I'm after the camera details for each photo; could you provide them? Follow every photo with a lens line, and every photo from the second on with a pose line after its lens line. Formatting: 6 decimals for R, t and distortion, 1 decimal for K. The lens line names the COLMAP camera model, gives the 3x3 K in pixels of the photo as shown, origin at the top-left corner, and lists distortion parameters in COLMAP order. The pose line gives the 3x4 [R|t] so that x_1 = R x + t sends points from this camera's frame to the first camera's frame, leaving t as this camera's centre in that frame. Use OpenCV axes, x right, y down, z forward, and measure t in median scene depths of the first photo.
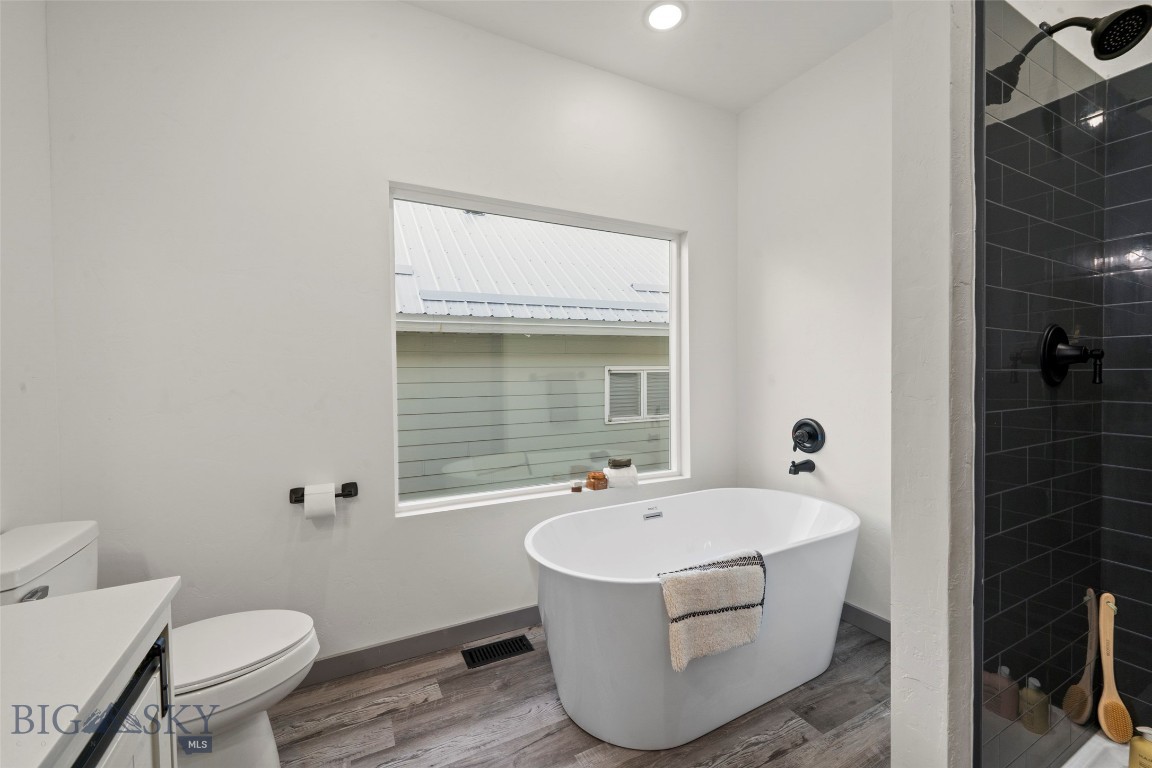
lens RADIAL K [[460.3, 0, 574.3], [0, 460.3, 381.3], [0, 0, 1]] dist [-0.001989, 0.000647]
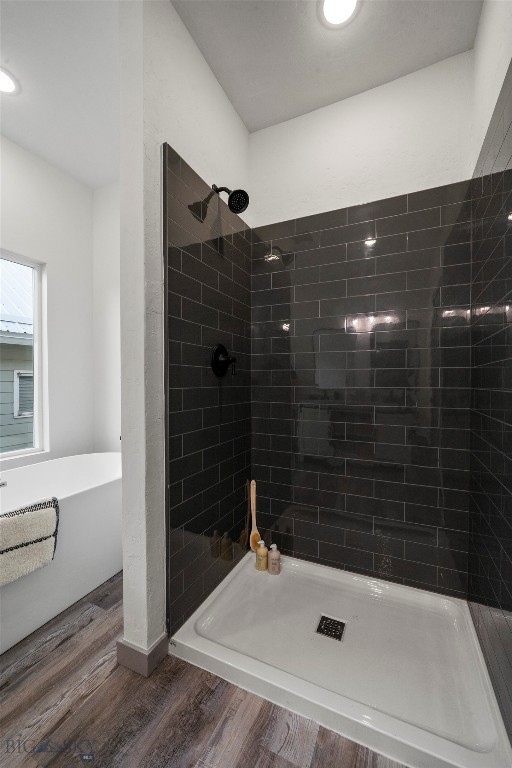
lens RADIAL K [[306.9, 0, 254.8], [0, 306.9, 384.5], [0, 0, 1]] dist [-0.001989, 0.000647]
pose [[0.796385, 0.002701, 0.604784, 0.330193], [0.001453, 0.999979, -0.006380, 0.043551], [-0.604788, 0.005960, 0.796364, -0.087333]]
